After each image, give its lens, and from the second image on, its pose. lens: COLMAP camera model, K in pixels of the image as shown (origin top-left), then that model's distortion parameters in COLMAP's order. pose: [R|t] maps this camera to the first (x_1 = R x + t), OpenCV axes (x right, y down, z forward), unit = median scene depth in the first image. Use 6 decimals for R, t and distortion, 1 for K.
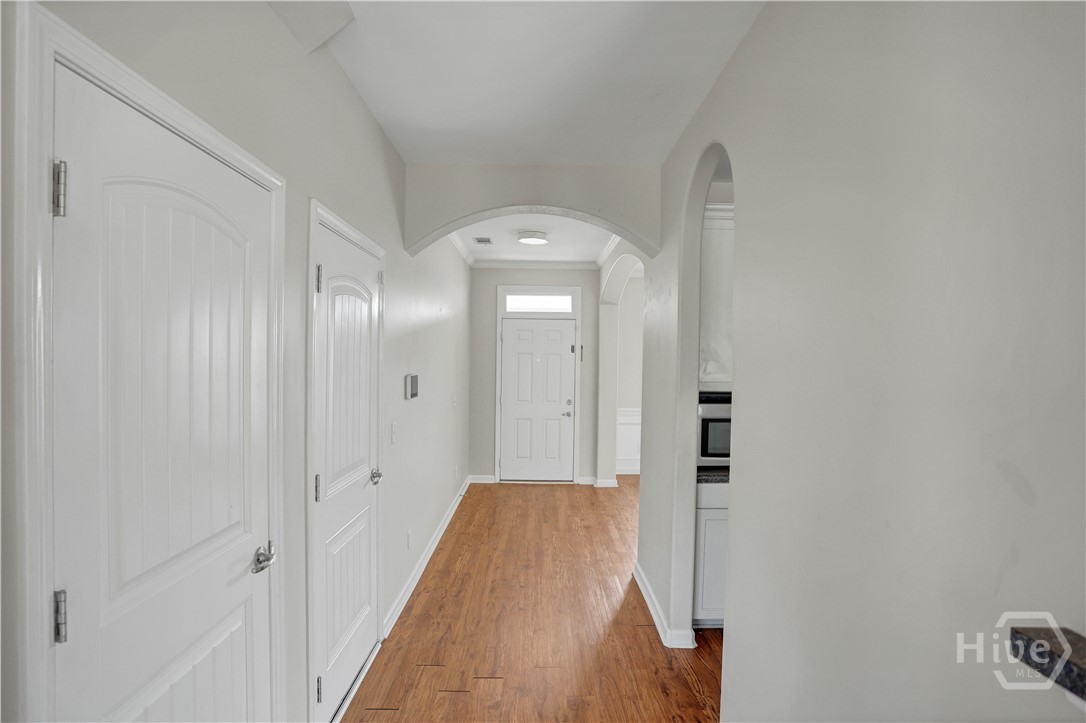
lens RADIAL K [[536.3, 0, 542.1], [0, 536.3, 364.1], [0, 0, 1]] dist [-0.037473, 0.000676]
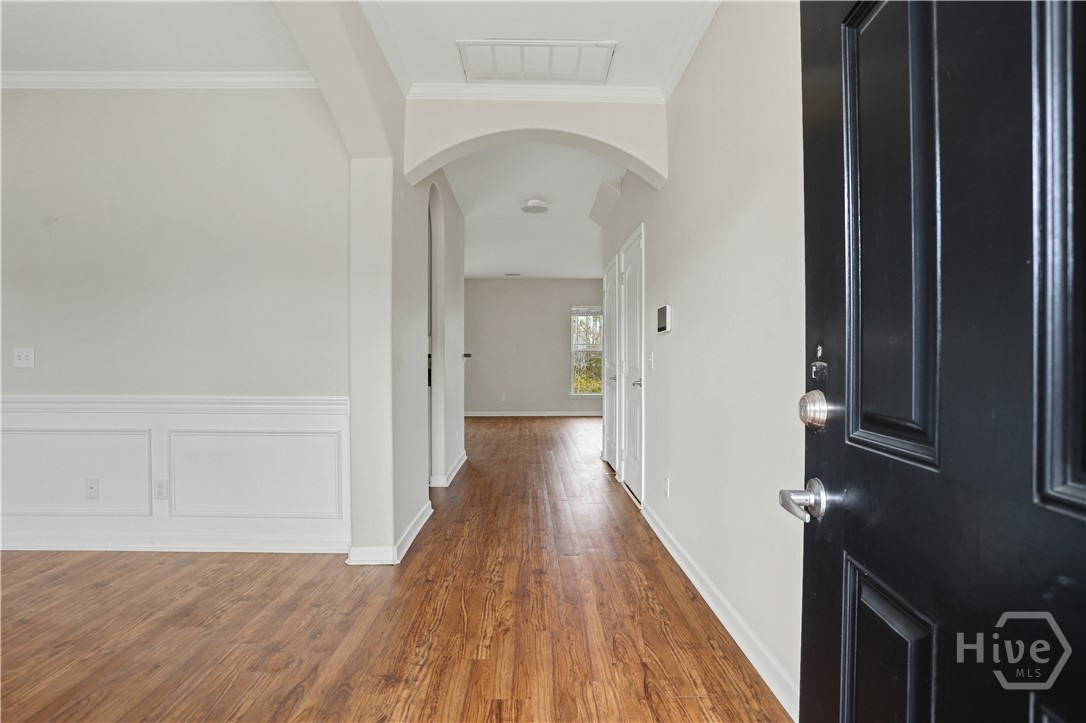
lens RADIAL K [[536.3, 0, 542.7], [0, 536.3, 363.0], [0, 0, 1]] dist [-0.037473, 0.000676]
pose [[-0.999873, -0.008319, -0.013564, -0.017016], [-0.008406, 0.999944, 0.006358, 0.087946], [0.013511, 0.006471, -0.999888, 1.528787]]
